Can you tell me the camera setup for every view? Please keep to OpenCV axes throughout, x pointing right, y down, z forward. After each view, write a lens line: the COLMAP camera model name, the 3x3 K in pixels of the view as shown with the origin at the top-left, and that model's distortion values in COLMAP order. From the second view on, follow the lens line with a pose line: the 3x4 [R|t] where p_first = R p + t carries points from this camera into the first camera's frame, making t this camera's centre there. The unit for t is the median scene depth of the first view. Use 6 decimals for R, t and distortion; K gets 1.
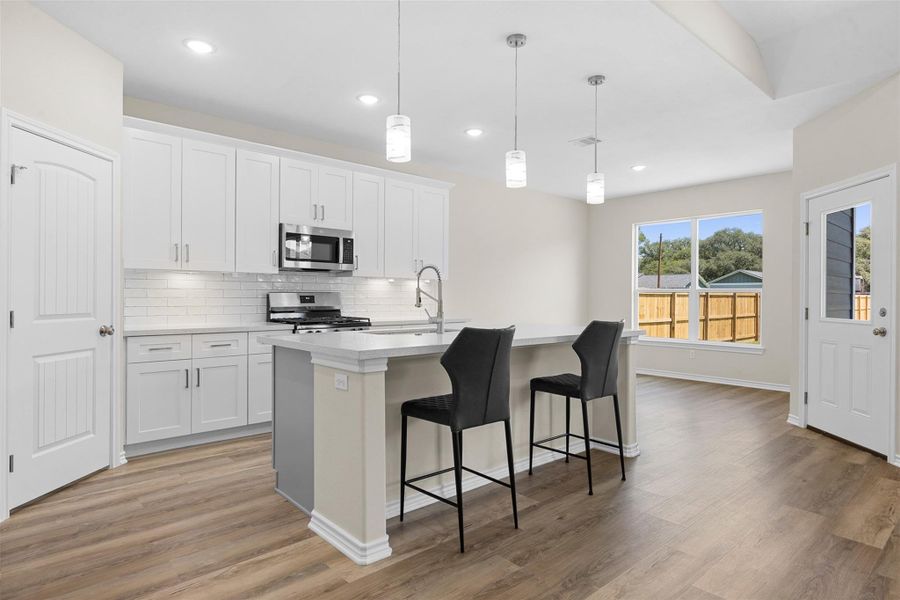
lens RADIAL K [[501.8, 0, 451.7], [0, 501.8, 297.1], [0, 0, 1]] dist [0.000856, 0.000653]
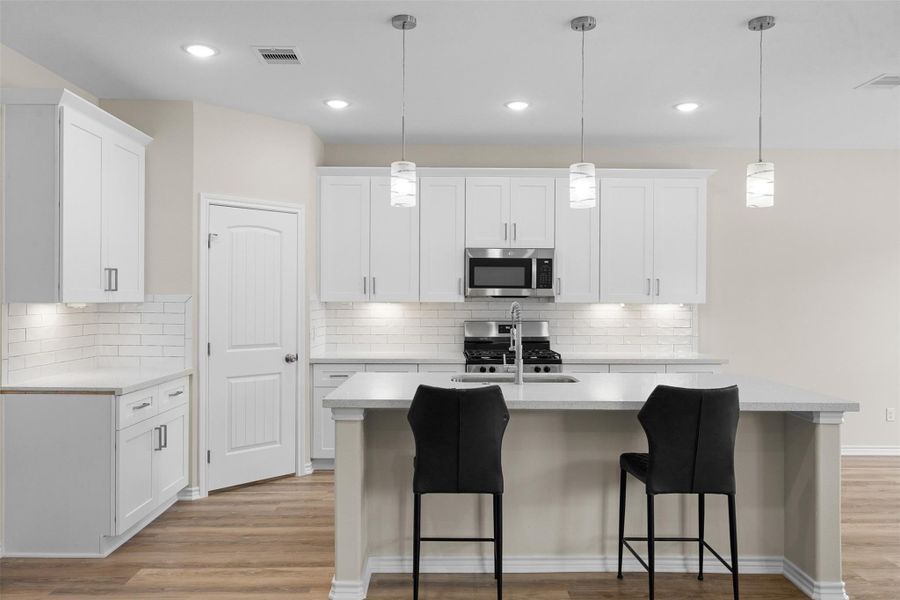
lens RADIAL K [[670.9, 0, 450.1], [0, 670.9, 302.4], [0, 0, 1]] dist [0.011391, 0.002807]
pose [[0.754011, 0.003016, -0.656855, 0.633804], [-0.001243, 0.999994, 0.003165, -0.069898], [0.656861, -0.001570, 0.754010, 0.056573]]
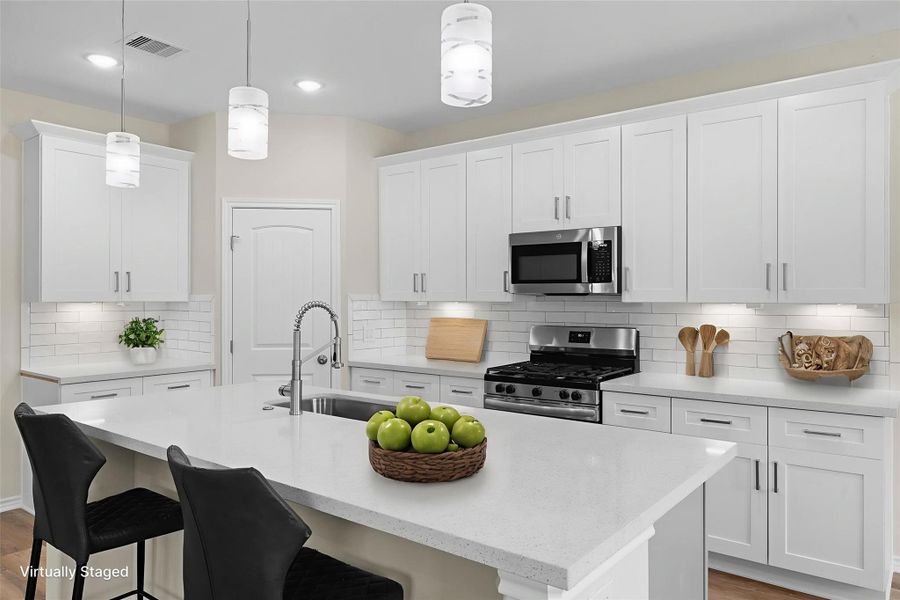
lens RADIAL K [[622.4, 0, 448.5], [0, 622.4, 301.0], [0, 0, 1]] dist [-0.001008, 0.000442]
pose [[0.185332, 0.001689, -0.982674, 0.758130], [0.000419, 0.999998, 0.001798, -0.068948], [0.982676, -0.000745, 0.185331, 1.023340]]
